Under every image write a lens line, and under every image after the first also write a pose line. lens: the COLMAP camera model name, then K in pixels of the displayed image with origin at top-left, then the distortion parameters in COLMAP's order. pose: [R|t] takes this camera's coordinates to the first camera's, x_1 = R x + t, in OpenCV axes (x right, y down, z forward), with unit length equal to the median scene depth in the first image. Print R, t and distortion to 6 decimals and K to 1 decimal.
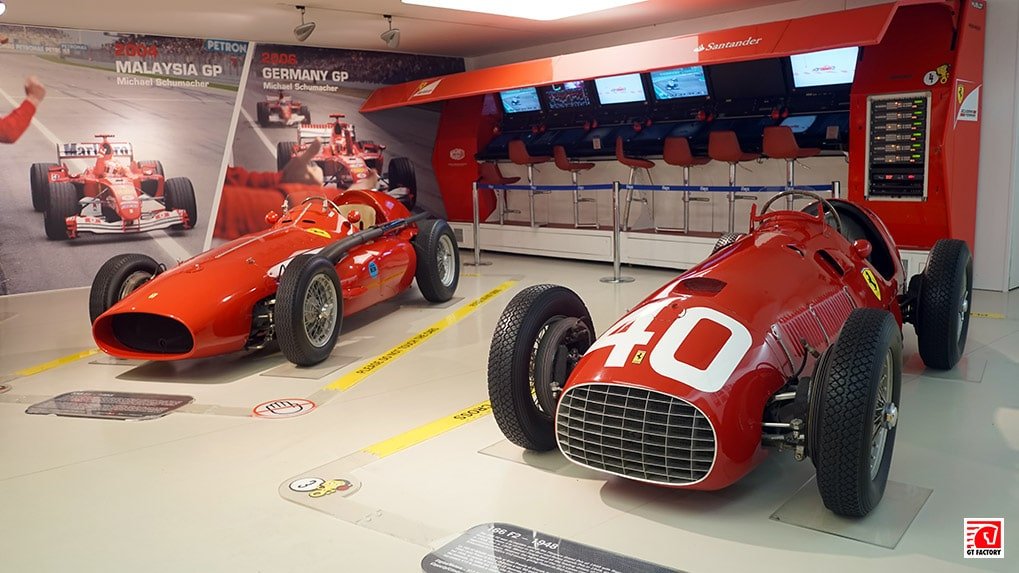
lens RADIAL K [[825.0, 0, 512.9], [0, 825.0, 288.7], [0, 0, 1]] dist [-0.091327, 0.071226]
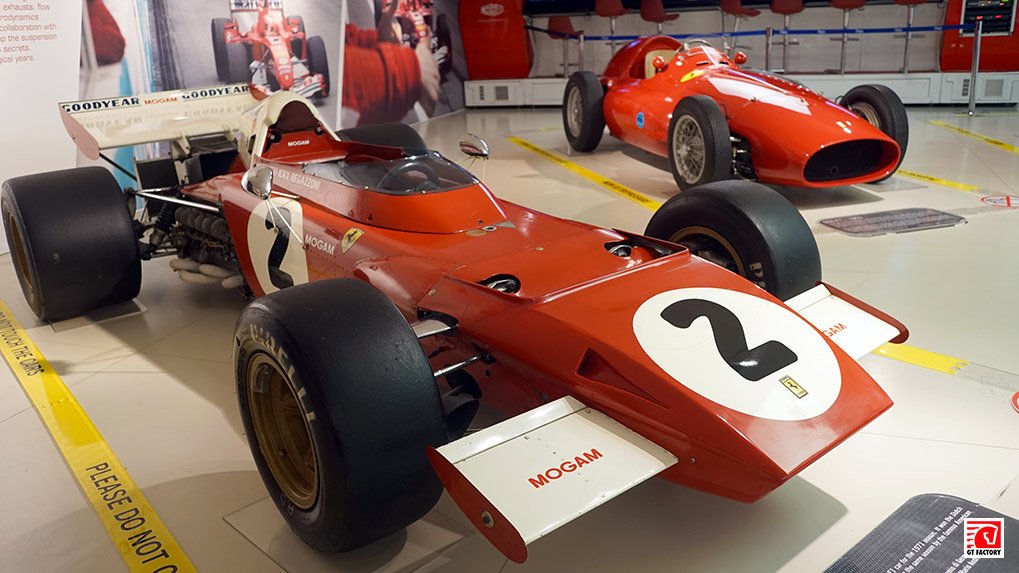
lens RADIAL K [[825.0, 0, 505.2], [0, 825.0, 291.8], [0, 0, 1]] dist [-0.091327, 0.071226]
pose [[0.876945, -0.168392, 0.450125, -0.687528], [0.098318, 0.979657, 0.174944, -0.003427], [-0.470427, -0.109160, 0.875661, 0.128216]]
